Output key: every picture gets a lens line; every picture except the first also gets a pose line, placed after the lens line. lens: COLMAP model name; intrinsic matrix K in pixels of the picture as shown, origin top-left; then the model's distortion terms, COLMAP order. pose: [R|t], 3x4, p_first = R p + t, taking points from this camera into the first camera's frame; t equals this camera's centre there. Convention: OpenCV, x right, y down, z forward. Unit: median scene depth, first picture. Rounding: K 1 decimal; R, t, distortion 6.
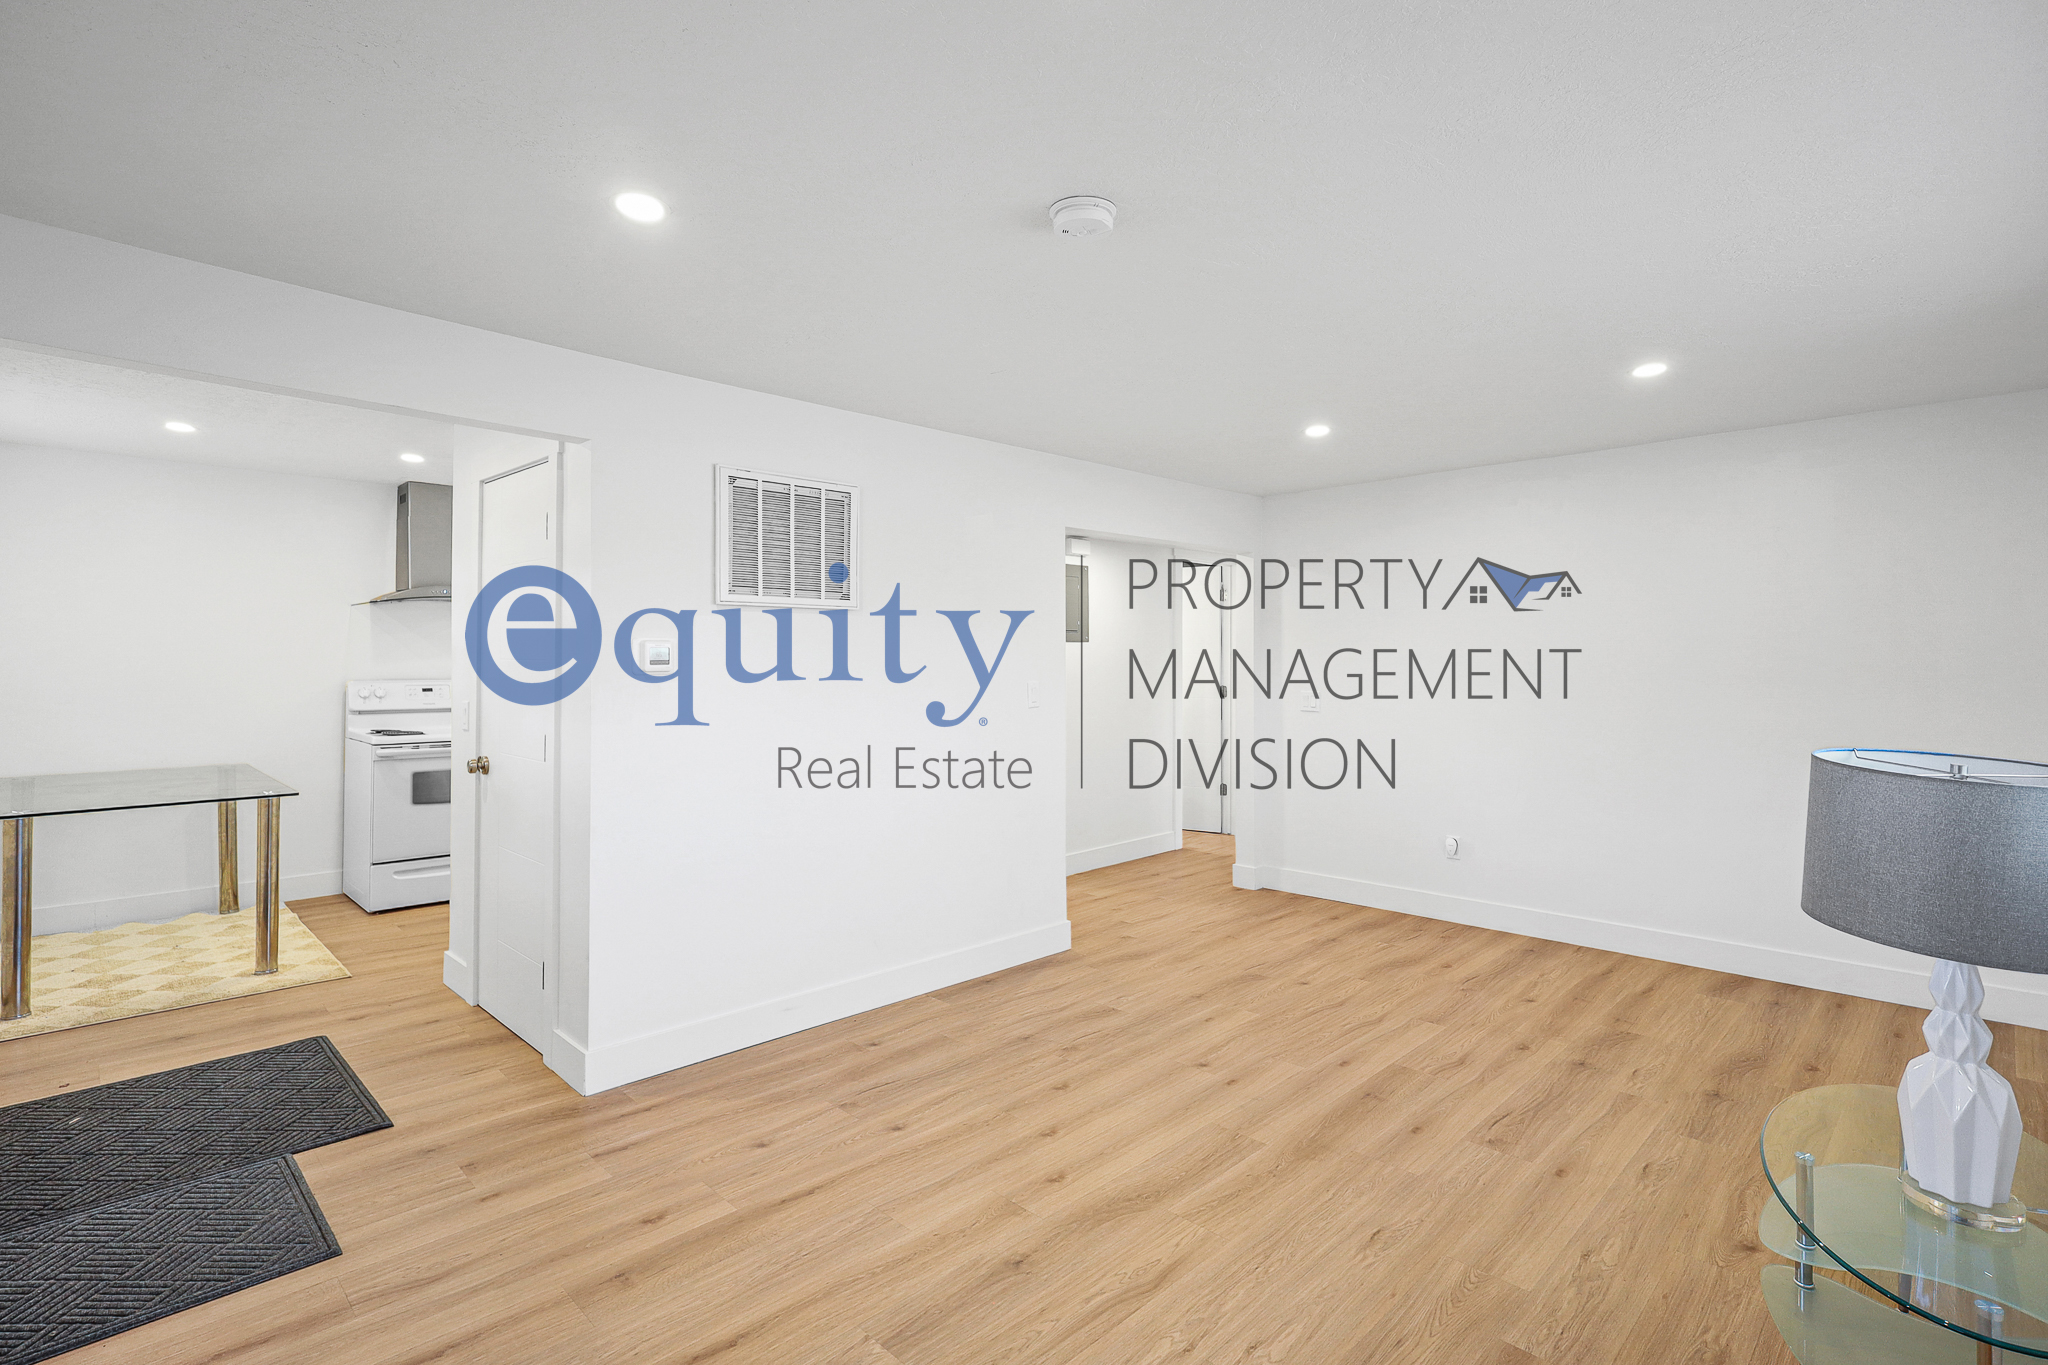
lens RADIAL K [[989.4, 0, 1026.2], [0, 989.4, 661.6], [0, 0, 1]] dist [0.004338, 0.000325]
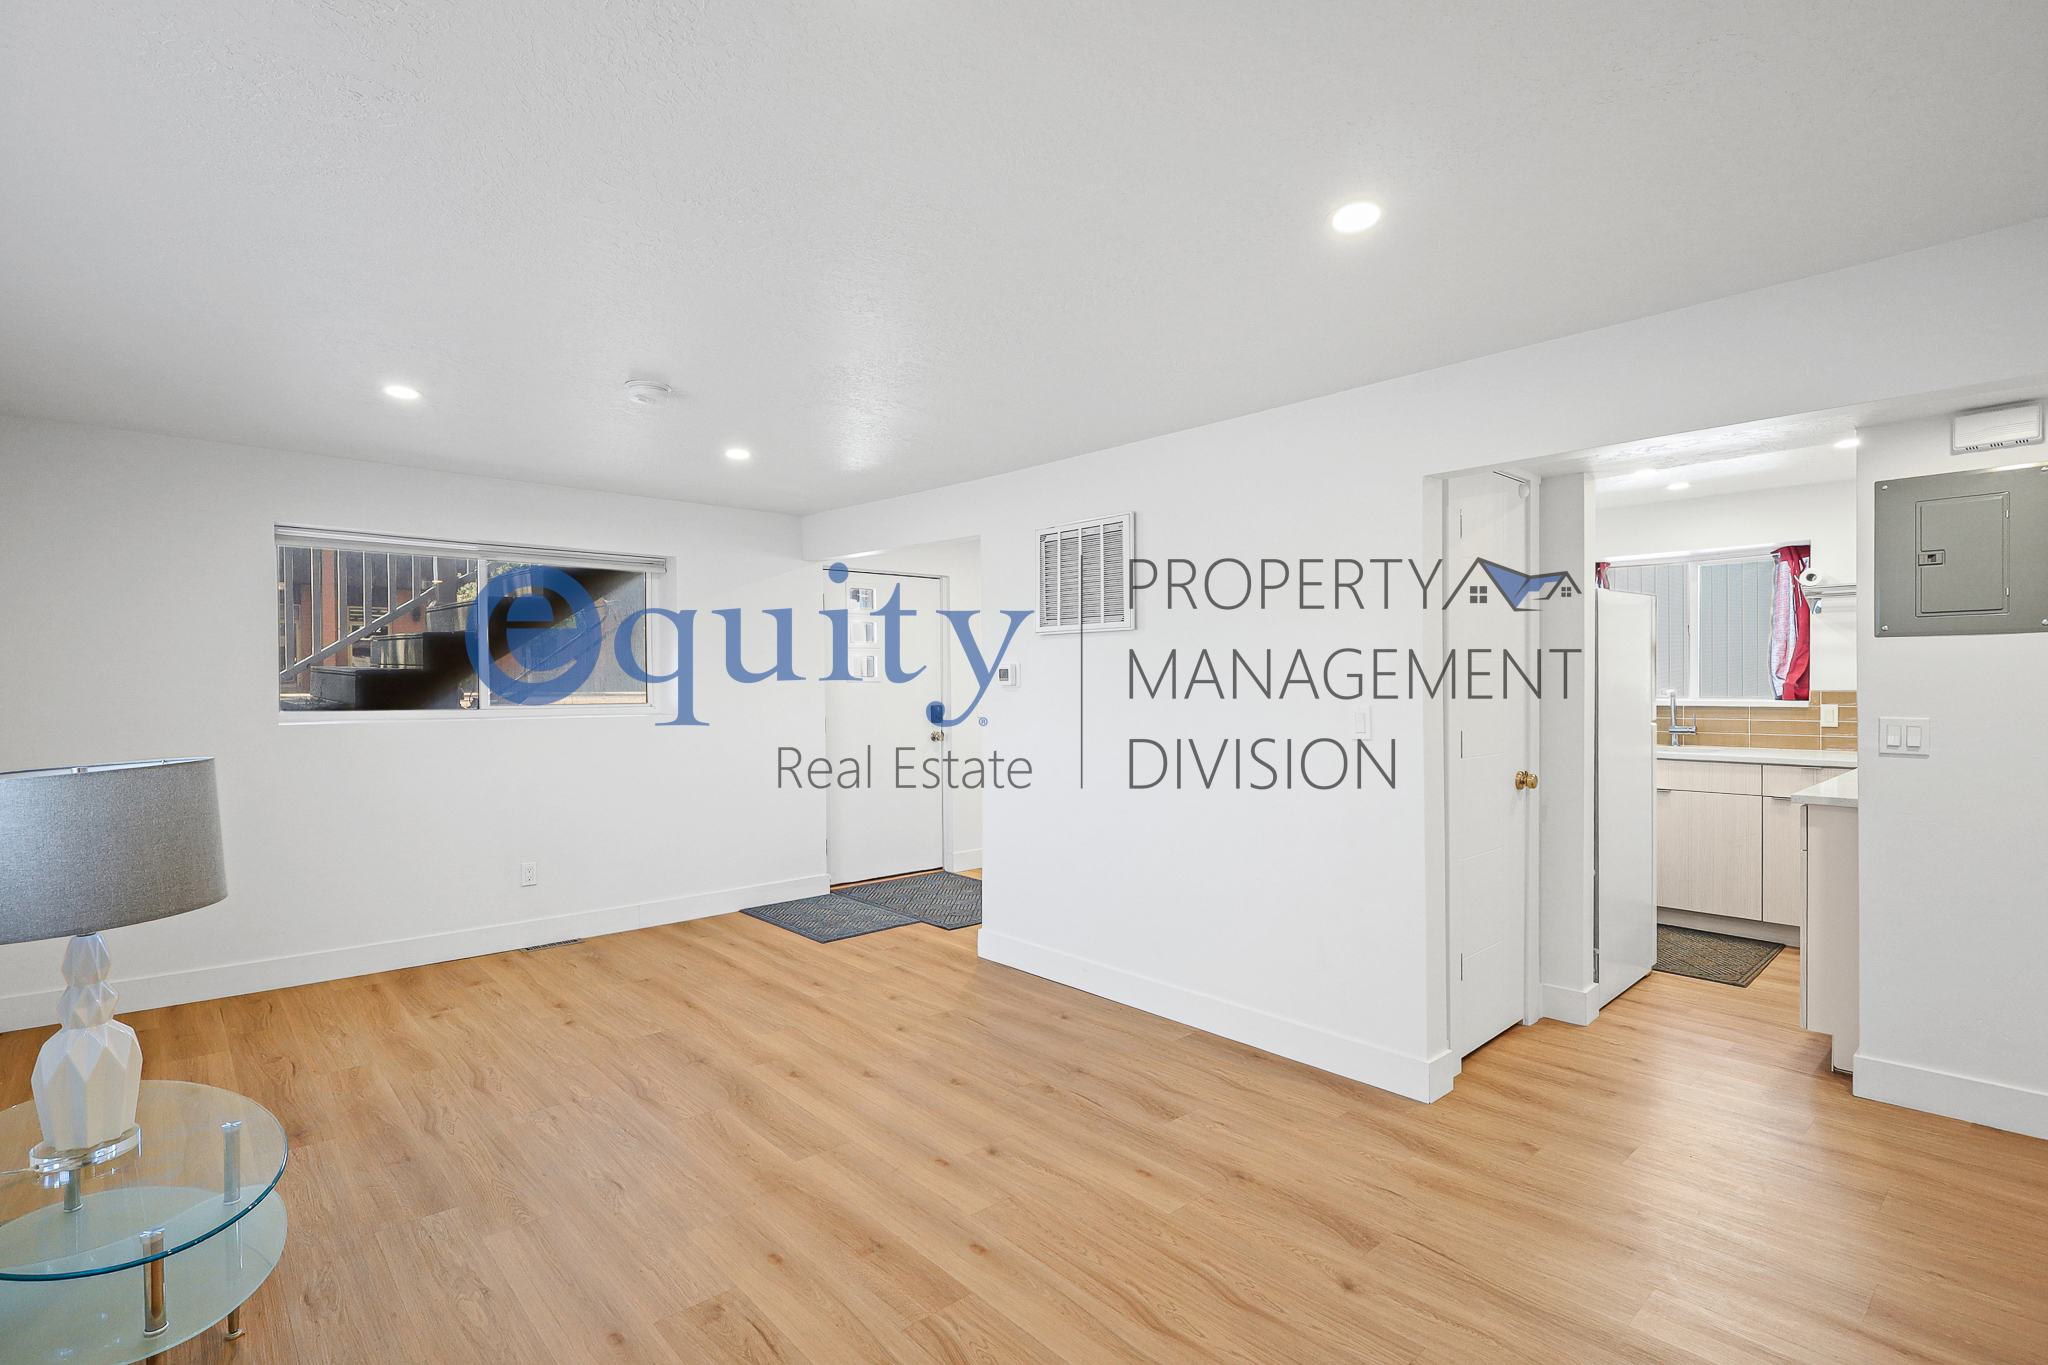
lens RADIAL K [[989.4, 0, 1034.7], [0, 989.4, 677.8], [0, 0, 1]] dist [0.004338, 0.000325]
pose [[-0.062300, -0.007067, -0.998032, 1.080820], [0.003873, 0.999966, -0.007322, 0.010326], [0.998050, -0.004321, -0.062270, 1.152901]]
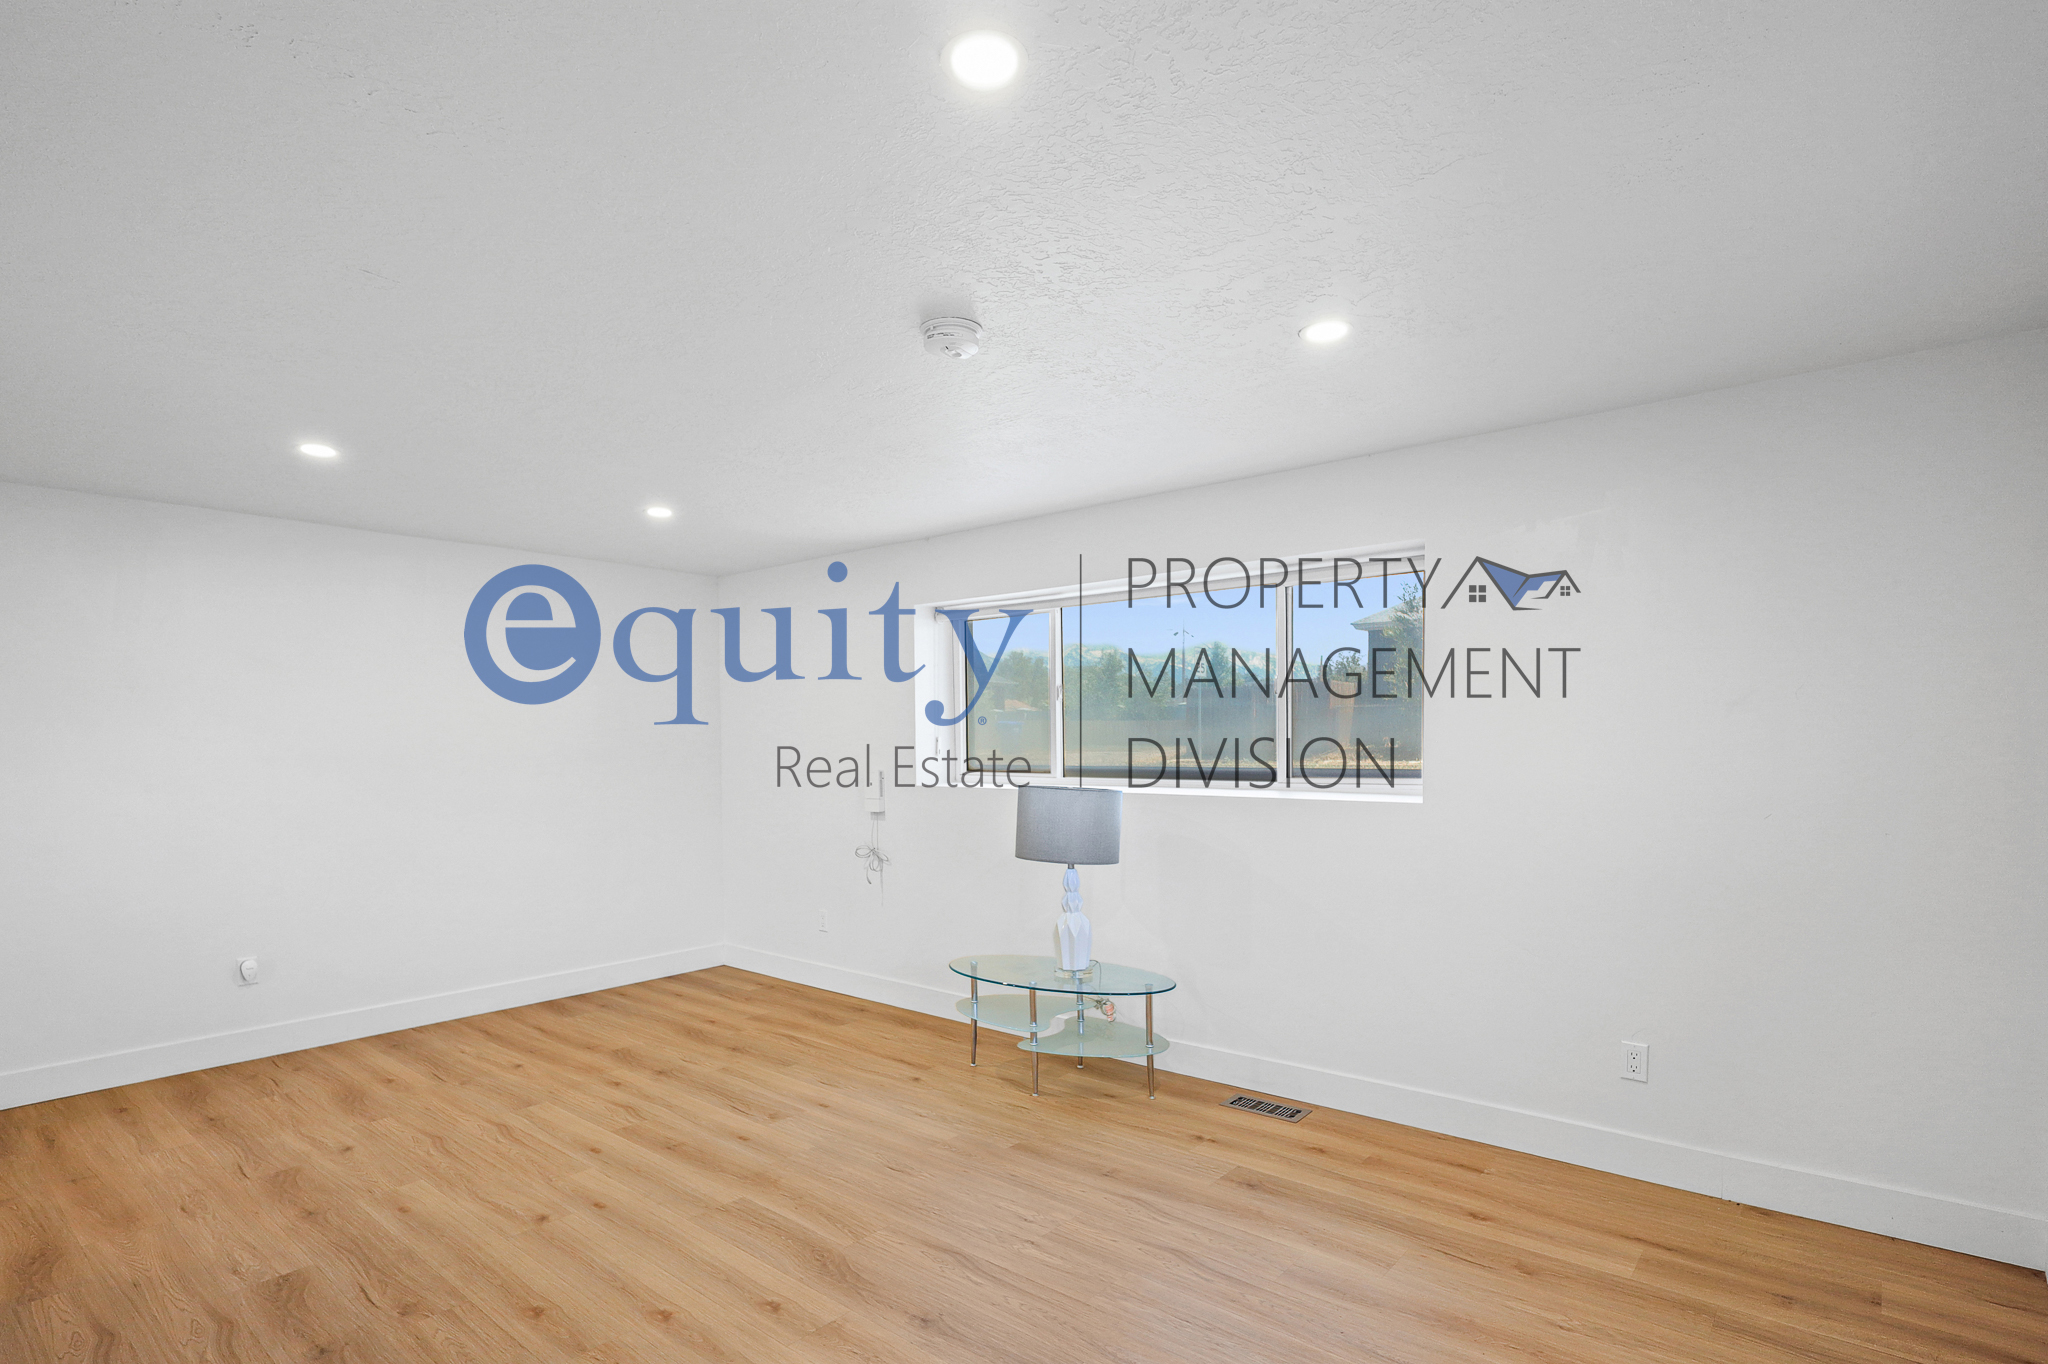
lens RADIAL K [[989.4, 0, 1040.4], [0, 989.4, 742.0], [0, 0, 1]] dist [0.004338, 0.000325]
pose [[-0.092555, 0.001736, 0.995706, -0.746539], [0.001688, 0.999997, -0.001586, 0.002030], [-0.995706, 0.001534, -0.092558, 0.691668]]
